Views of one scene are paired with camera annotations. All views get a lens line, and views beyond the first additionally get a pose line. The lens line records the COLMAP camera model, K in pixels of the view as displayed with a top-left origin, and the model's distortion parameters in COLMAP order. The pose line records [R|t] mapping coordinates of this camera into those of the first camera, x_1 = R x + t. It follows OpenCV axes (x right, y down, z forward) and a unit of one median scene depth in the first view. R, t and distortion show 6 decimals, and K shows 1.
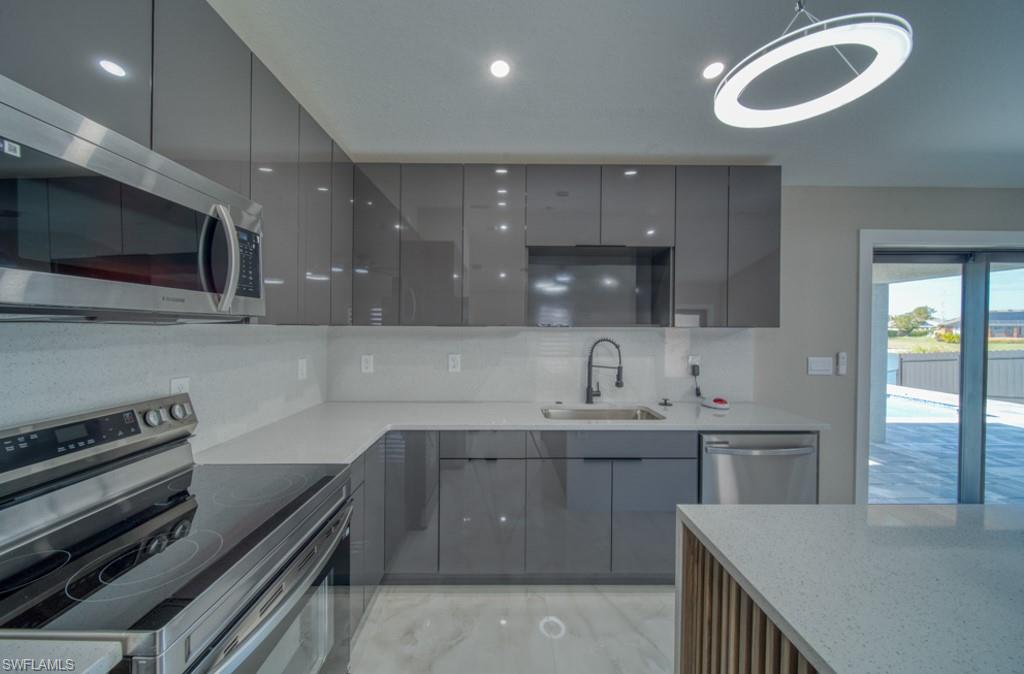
lens RADIAL K [[368.5, 0, 500.4], [0, 368.5, 333.5], [0, 0, 1]] dist [-0.007983, -0.000032]
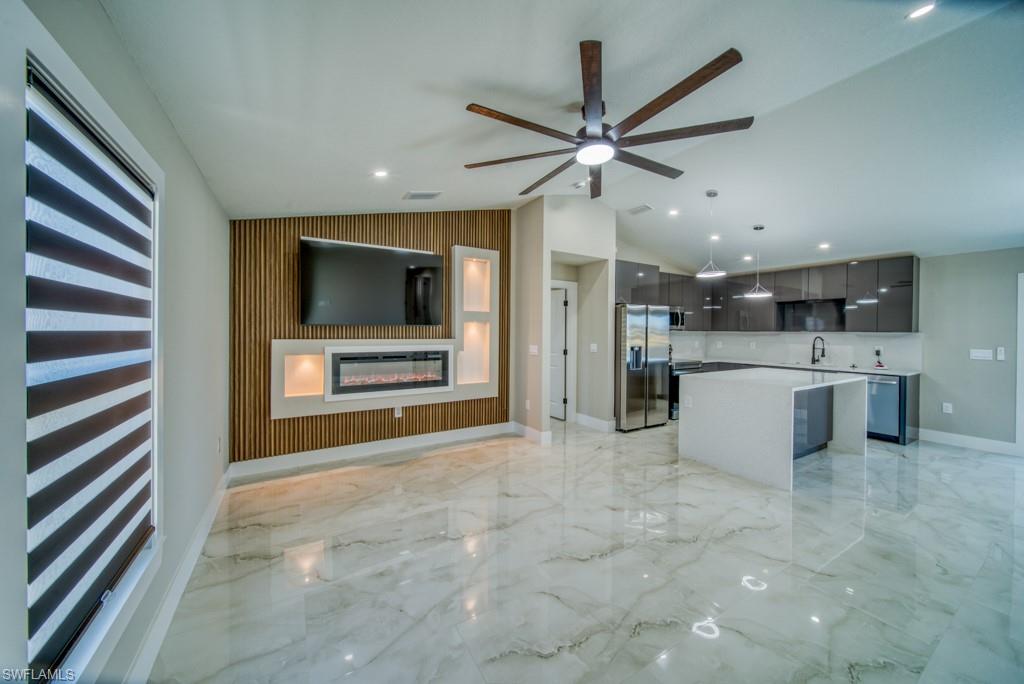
lens RADIAL K [[355.6, 0, 512.6], [0, 355.6, 359.9], [0, 0, 1]] dist [0.000071, -0.000038]
pose [[0.526302, 0.067849, -0.847586, 1.138545], [-0.020366, 0.997531, 0.067206, 0.046423], [0.850054, -0.018109, 0.526385, -1.791231]]
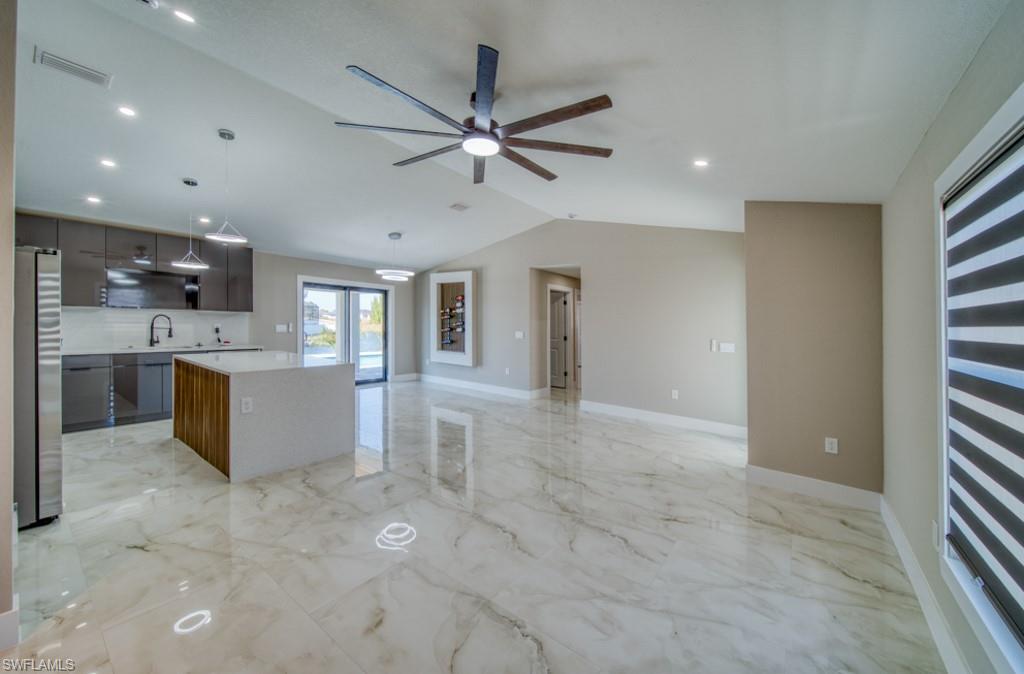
lens RADIAL K [[379.7, 0, 517.1], [0, 379.7, 324.2], [0, 0, 1]] dist [-0.003343, -0.000333]
pose [[0.588166, 0.008199, 0.808699, -0.249382], [-0.014785, 0.999891, 0.000615, 0.035462], [-0.808605, -0.012319, 0.588223, -1.779469]]
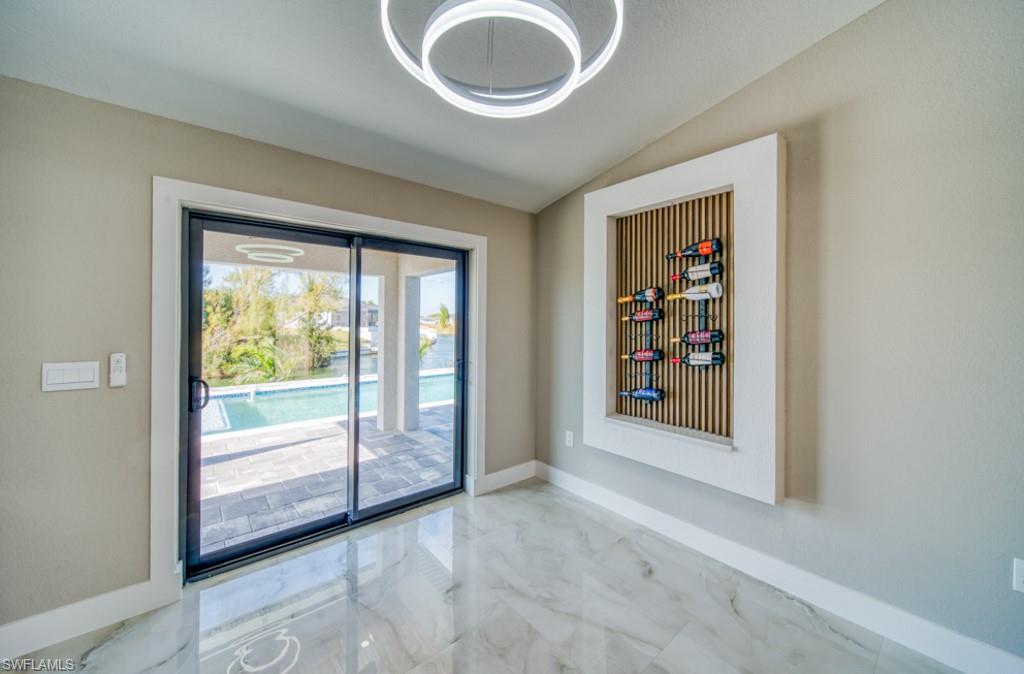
lens RADIAL K [[379.7, 0, 517.1], [0, 379.7, 324.2], [0, 0, 1]] dist [-0.003343, -0.000333]
pose [[0.745301, 0.036471, 0.665730, 1.025256], [-0.020142, 0.999279, -0.032194, 0.047319], [-0.666424, 0.010585, 0.745498, 0.004485]]
